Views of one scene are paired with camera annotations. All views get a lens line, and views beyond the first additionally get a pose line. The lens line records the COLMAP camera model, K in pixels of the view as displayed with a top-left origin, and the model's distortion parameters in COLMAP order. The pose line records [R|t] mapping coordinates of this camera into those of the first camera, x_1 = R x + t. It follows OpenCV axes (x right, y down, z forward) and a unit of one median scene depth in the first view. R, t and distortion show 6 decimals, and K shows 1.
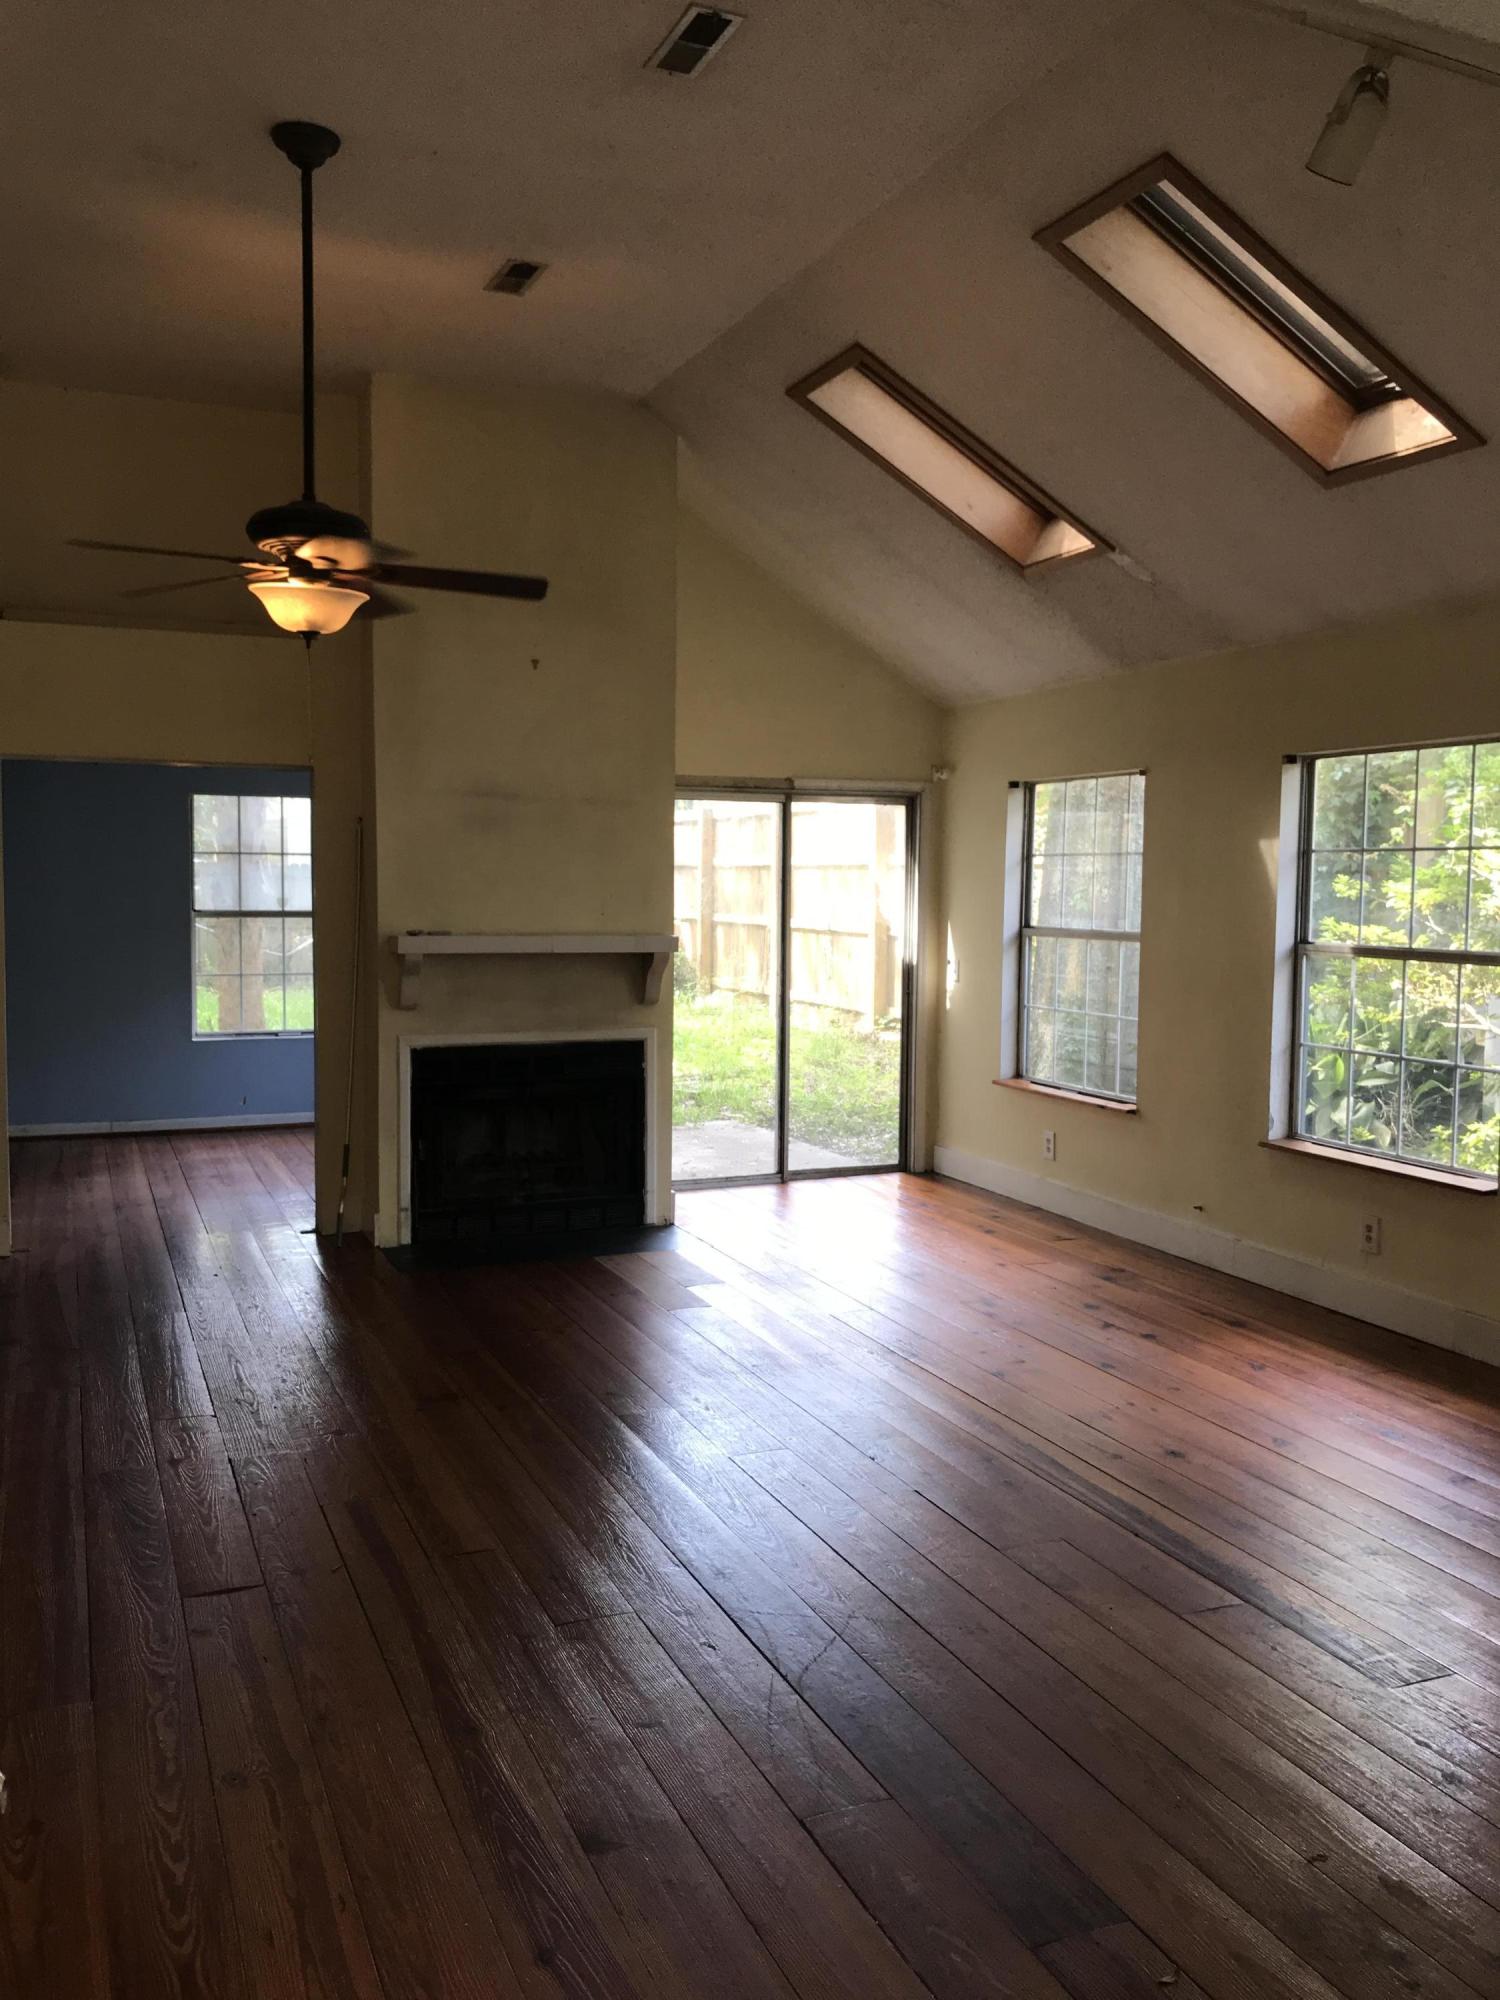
lens RADIAL K [[1629.9, 0, 750.0], [0, 1629.9, 1000.0], [0, 0, 1]] dist [0.045576, -0.003738]
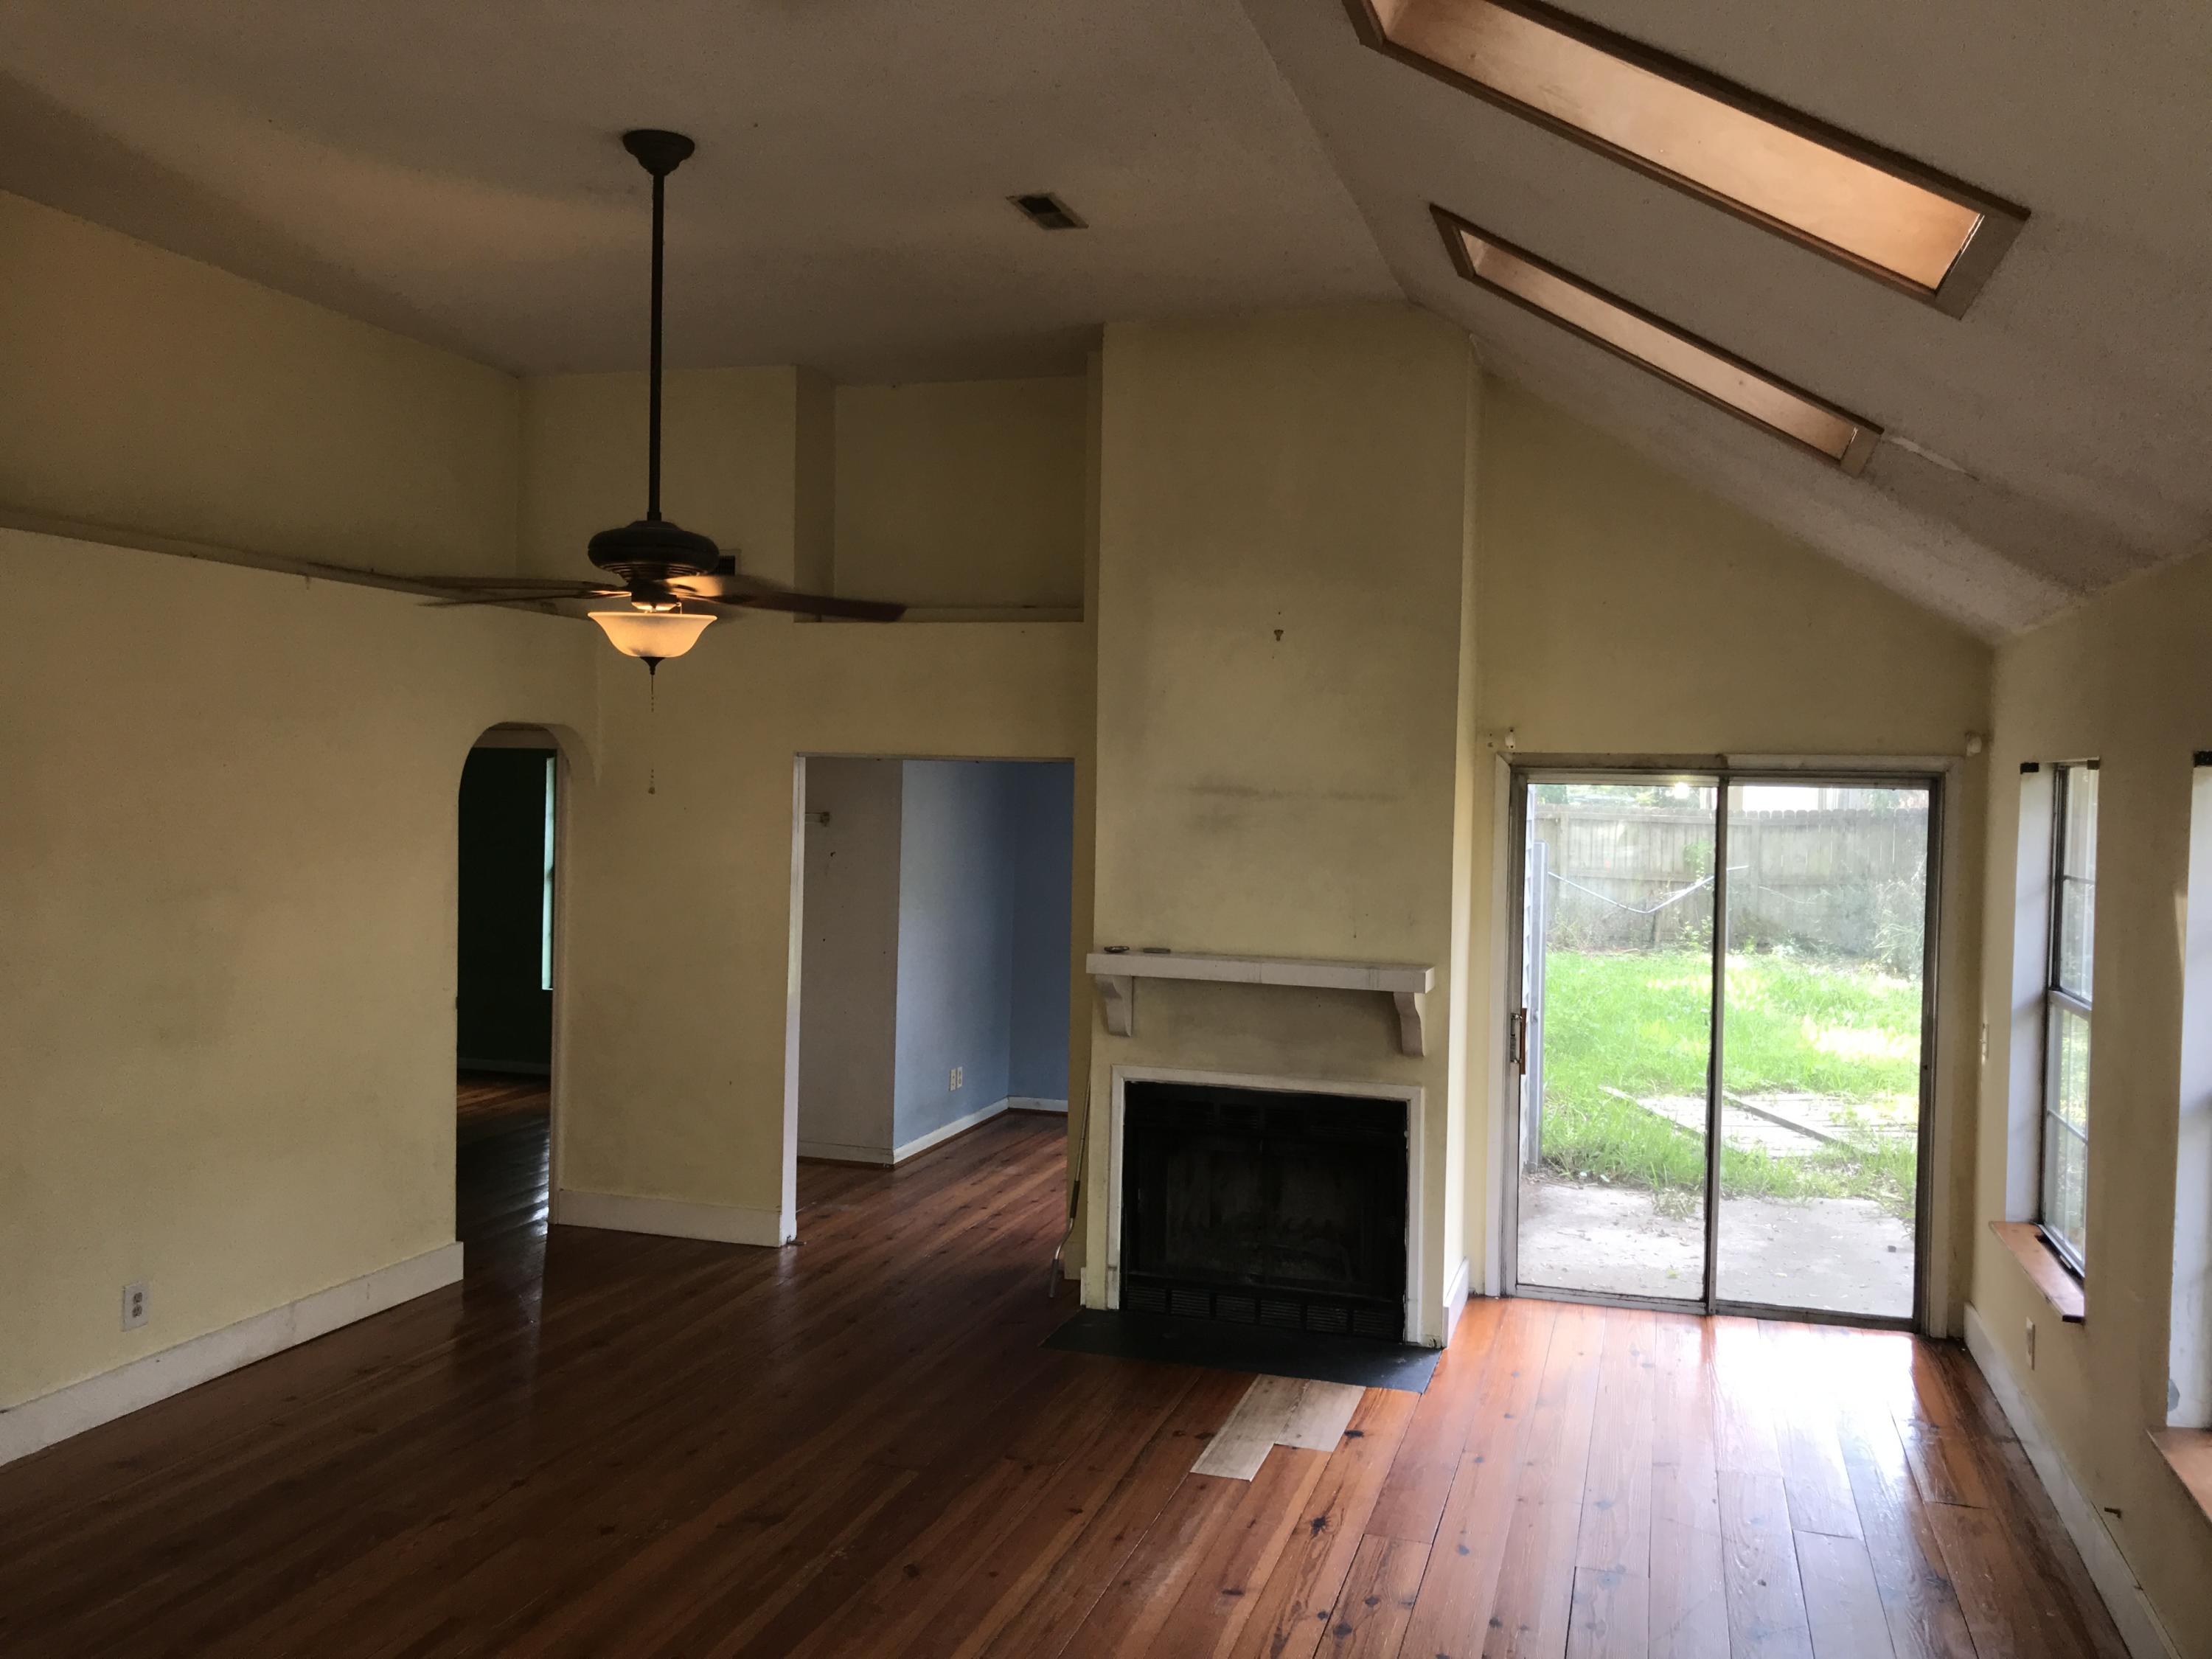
lens RADIAL K [[1840.6, 0, 1106.0], [0, 1840.6, 829.5], [0, 0, 1]] dist [0.056181, -0.102430]
pose [[0.767927, 0.026617, -0.639984, 0.392975], [-0.060729, 0.997661, -0.031378, -0.069843], [0.637652, 0.062961, 0.767747, 0.233003]]
